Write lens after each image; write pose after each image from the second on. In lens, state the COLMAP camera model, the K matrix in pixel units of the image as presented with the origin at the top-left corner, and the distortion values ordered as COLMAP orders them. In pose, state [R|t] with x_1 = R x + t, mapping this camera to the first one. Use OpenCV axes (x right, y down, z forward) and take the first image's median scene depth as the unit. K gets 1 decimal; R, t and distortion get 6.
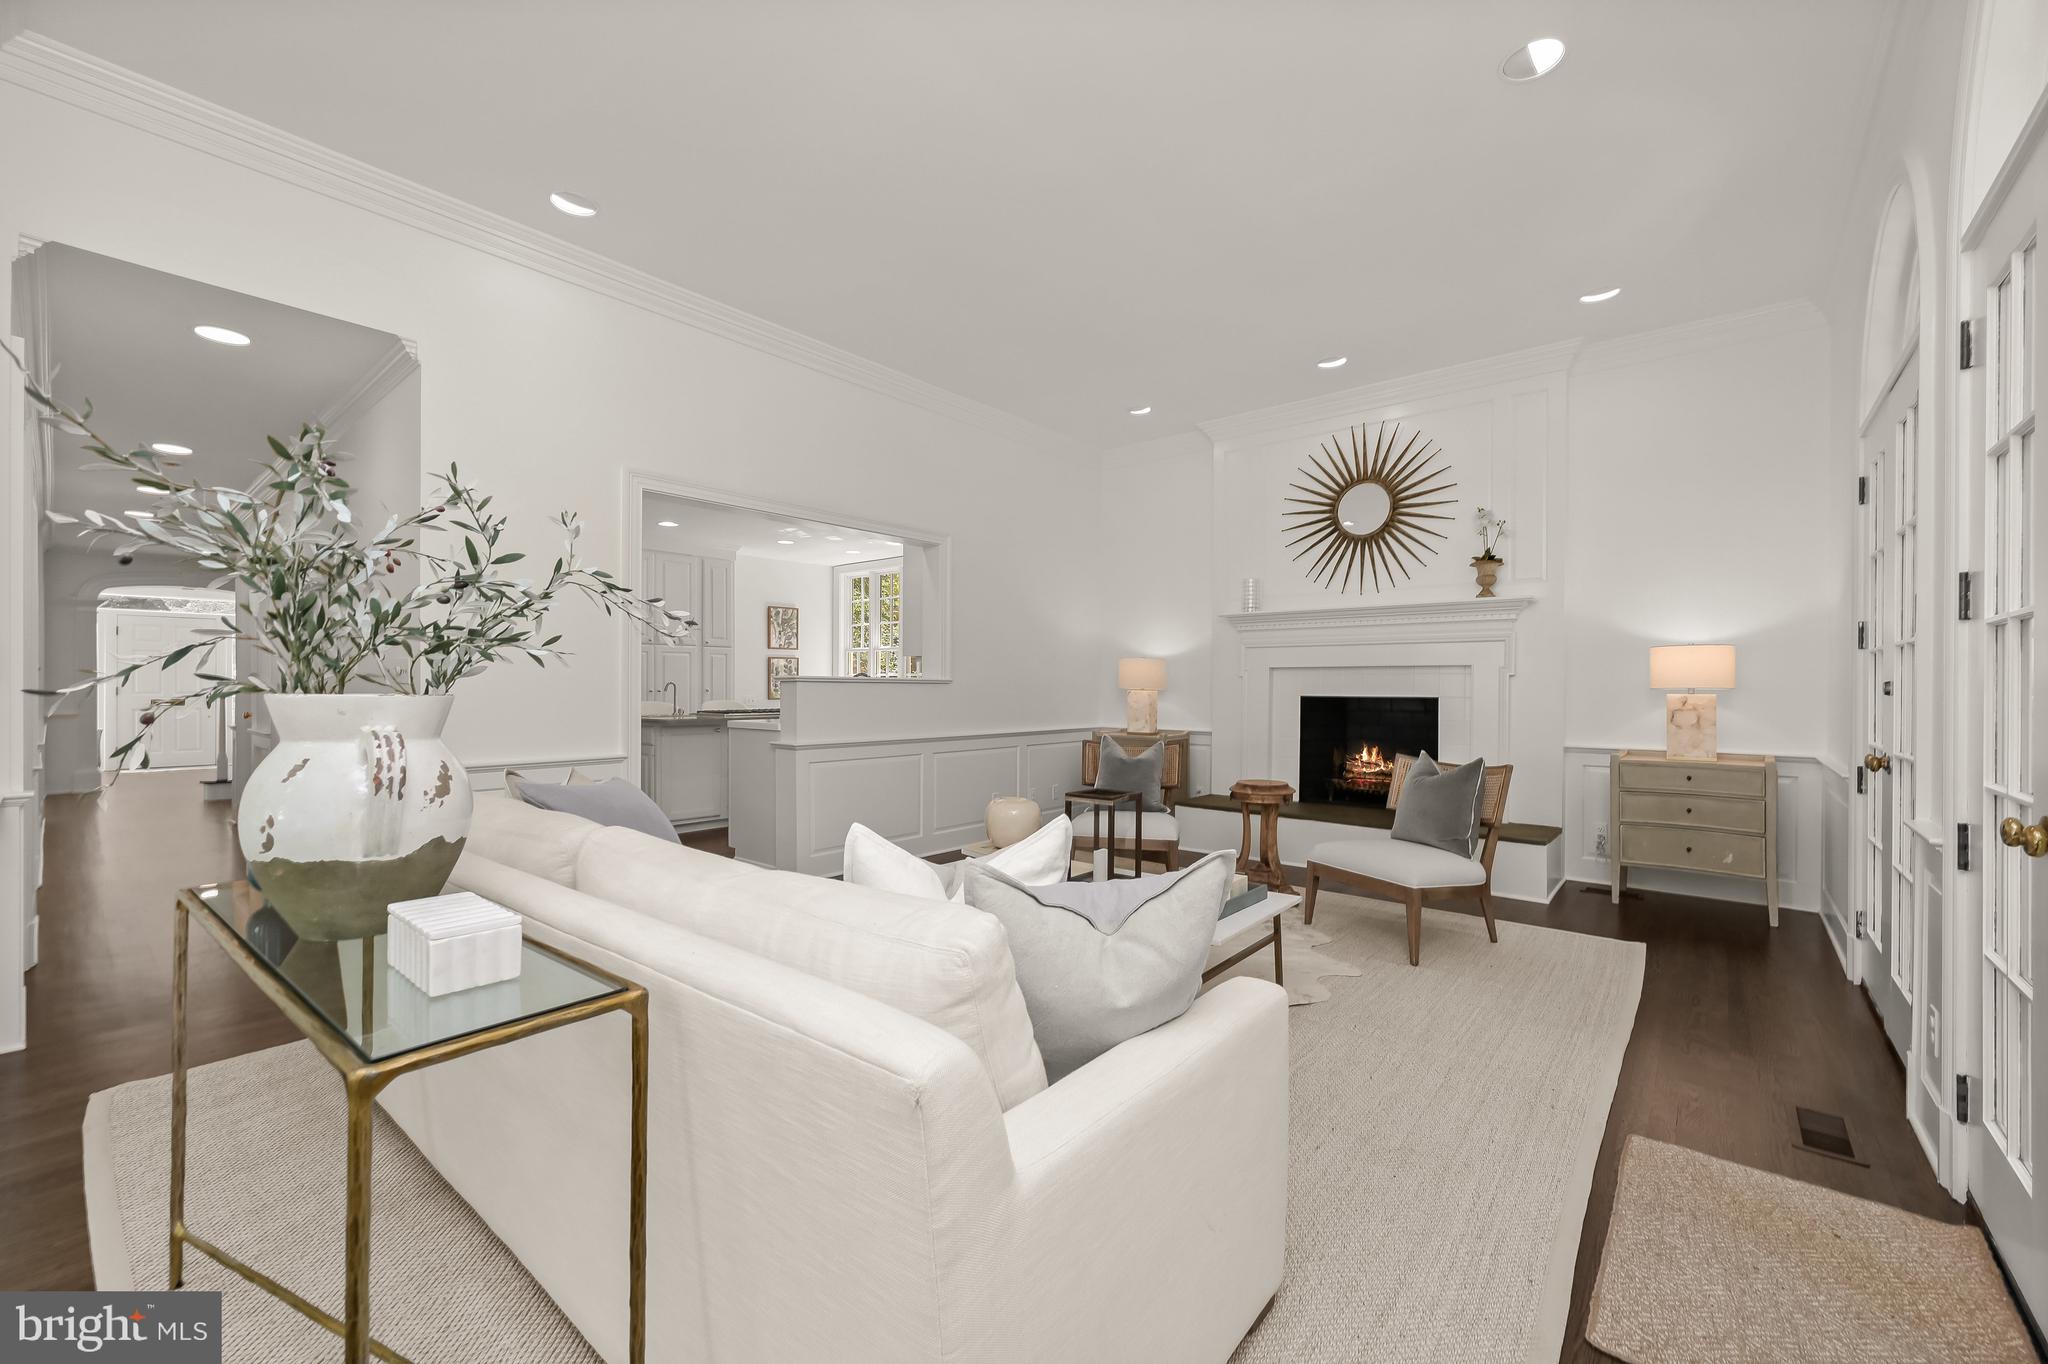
lens RADIAL K [[835.2, 0, 1026.4], [0, 835.2, 724.0], [0, 0, 1]] dist [-0.000102, 0.000062]
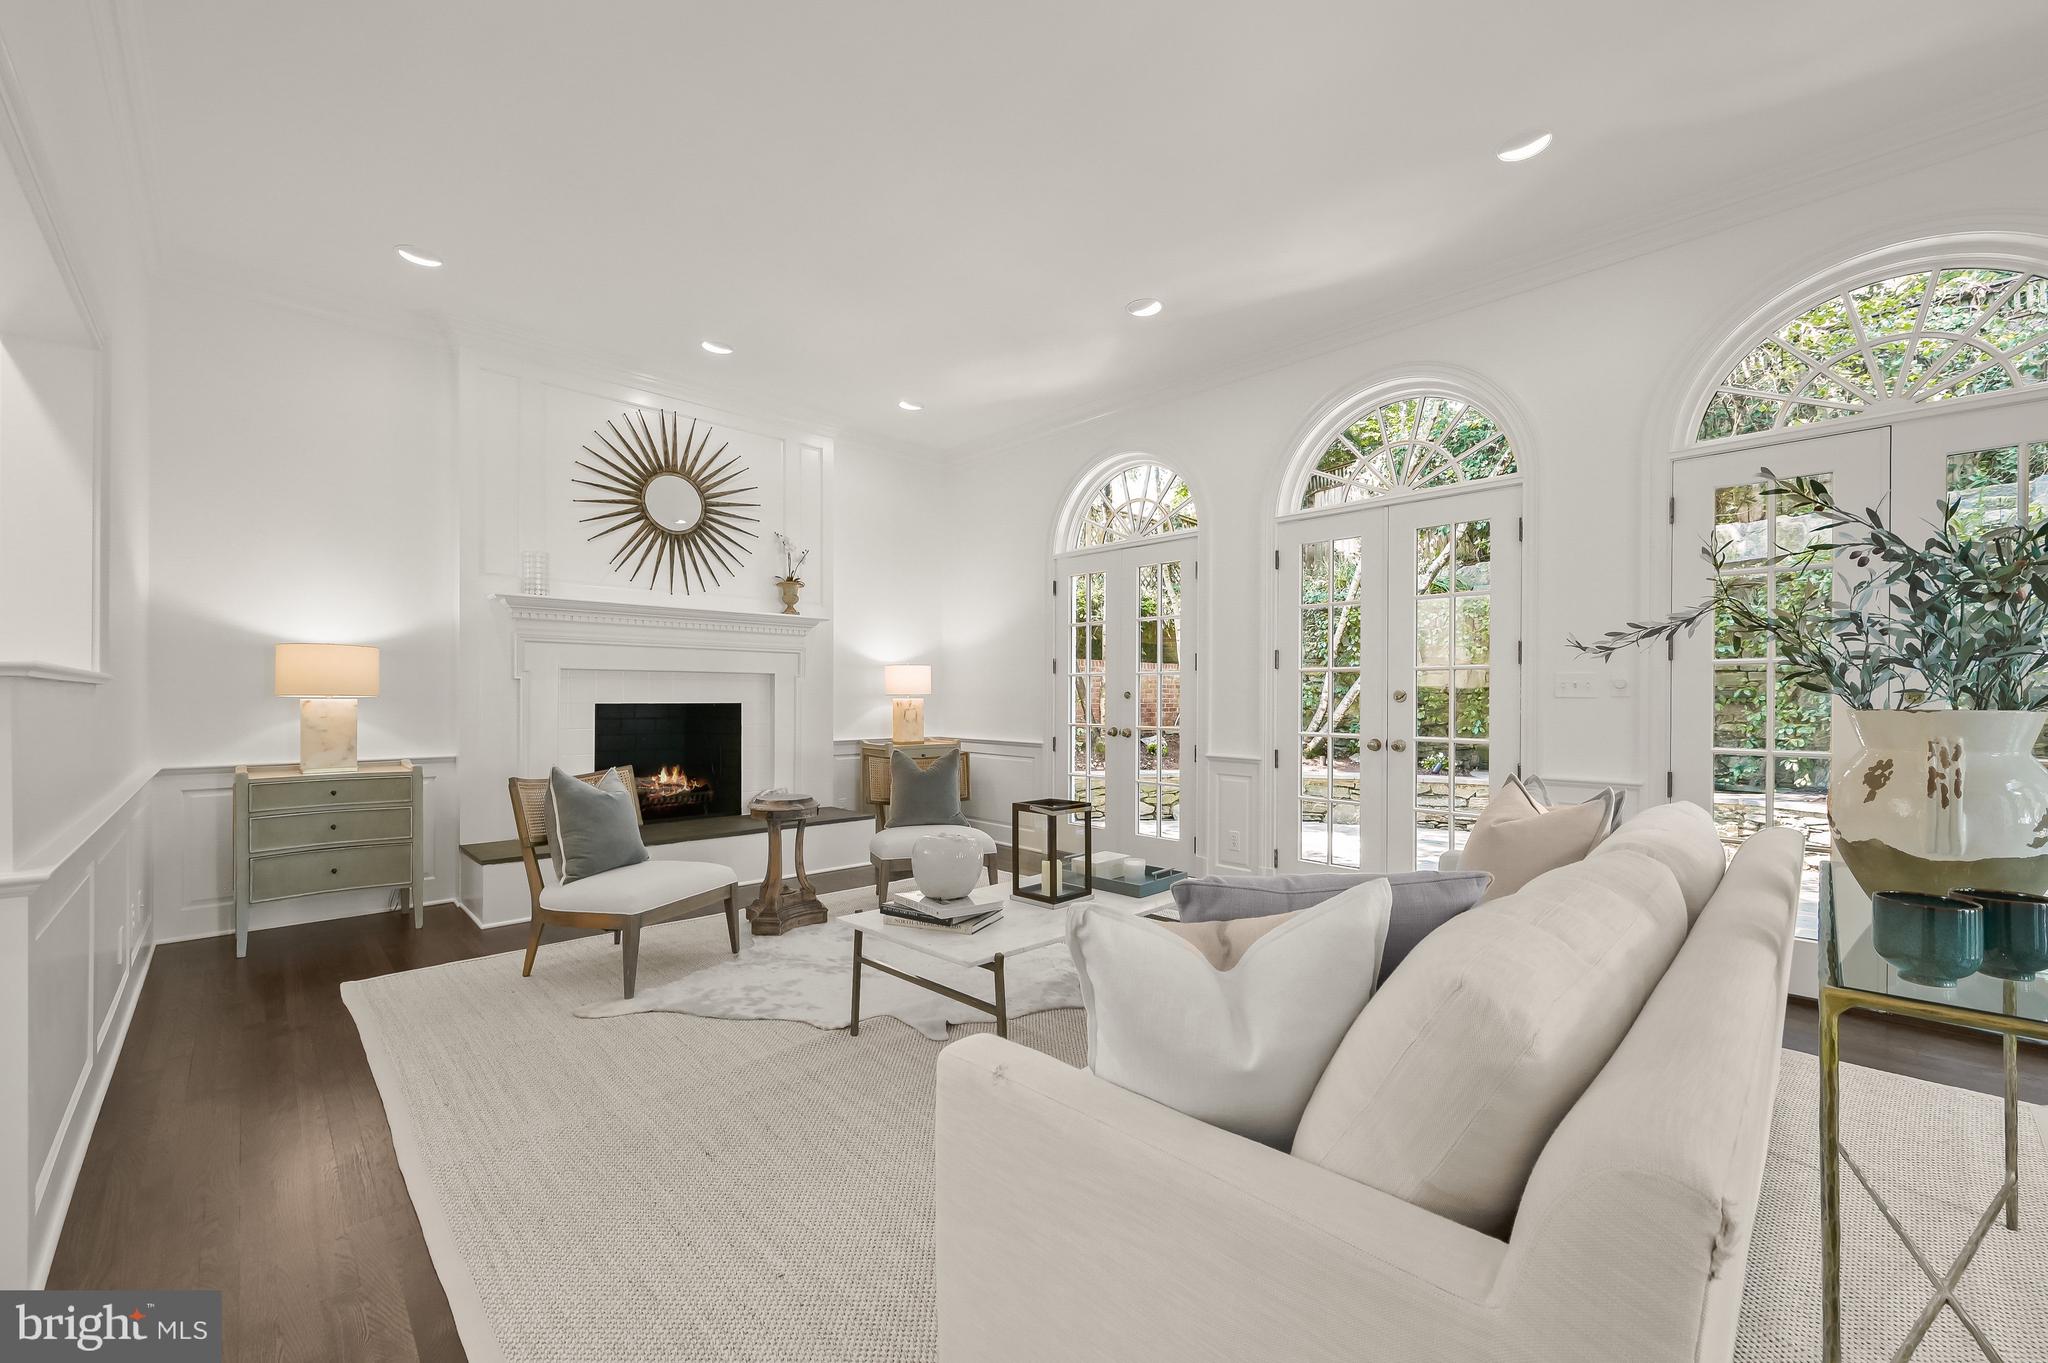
lens RADIAL K [[841.6, 0, 1040.7], [0, 841.6, 687.1], [0, 0, 1]] dist [0.083414, 0.000005]
pose [[0.121151, 0.009518, 0.992588, -0.498625], [0.044138, 0.998913, -0.014966, -0.019810], [-0.991652, 0.045624, 0.120599, 0.491395]]
